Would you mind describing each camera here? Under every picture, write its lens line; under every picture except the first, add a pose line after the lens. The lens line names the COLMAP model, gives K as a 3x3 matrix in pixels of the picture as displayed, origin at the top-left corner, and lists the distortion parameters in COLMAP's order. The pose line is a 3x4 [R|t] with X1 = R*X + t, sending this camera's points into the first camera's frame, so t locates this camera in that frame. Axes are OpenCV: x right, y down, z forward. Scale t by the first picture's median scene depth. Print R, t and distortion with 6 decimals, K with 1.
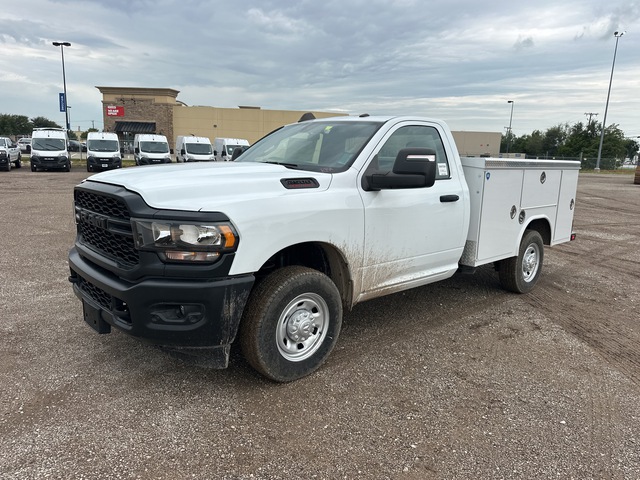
lens RADIAL K [[466.1, 0, 320.0], [0, 466.1, 240.0], [0, 0, 1]] dist [0.032893, -0.000594]
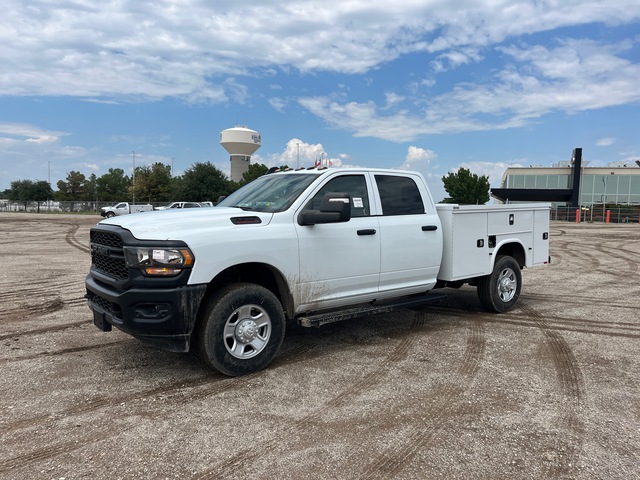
lens RADIAL K [[493.8, 0, 320.0], [0, 493.8, 240.0], [0, 0, 1]] dist [0.005349, 0.000898]
pose [[0.997197, -0.025472, -0.070345, 0.287855], [0.018463, 0.994962, -0.098536, 0.086376], [0.072501, 0.096961, 0.992644, -0.446115]]
